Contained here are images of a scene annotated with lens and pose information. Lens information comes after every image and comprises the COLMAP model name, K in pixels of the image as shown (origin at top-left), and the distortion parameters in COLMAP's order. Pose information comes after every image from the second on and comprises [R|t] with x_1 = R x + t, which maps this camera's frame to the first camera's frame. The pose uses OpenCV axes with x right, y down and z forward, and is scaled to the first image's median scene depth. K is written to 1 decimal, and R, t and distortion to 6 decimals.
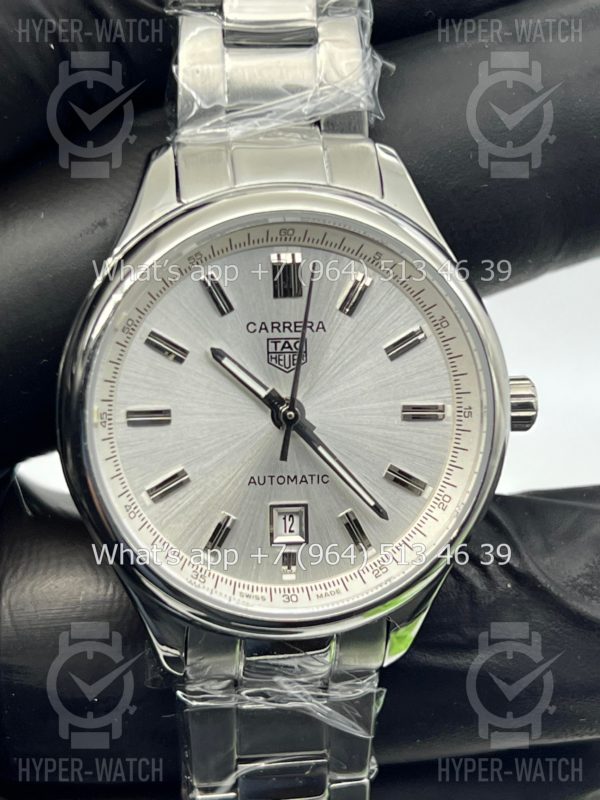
lens RADIAL K [[1898.2, 0, 296.8], [0, 1898.2, 392.5], [0, 0, 1]] dist [0.290986, 0.000000]
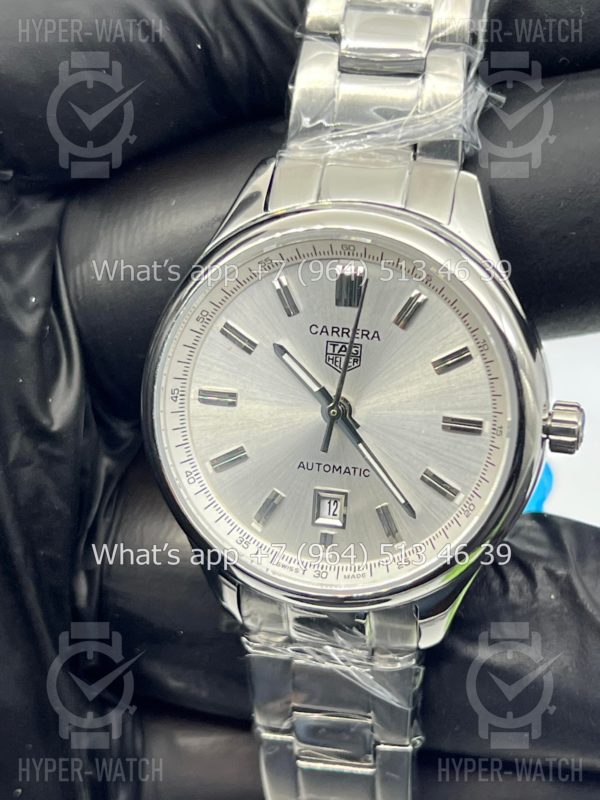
lens RADIAL K [[1898.2, 0, 296.1], [0, 1898.2, 387.1], [0, 0, 1]] dist [0.290986, 0.000000]
pose [[0.932973, 0.129354, -0.335899, 0.342404], [-0.111102, 0.991118, 0.073089, -0.080366], [0.342370, -0.030871, 0.939058, -0.049482]]
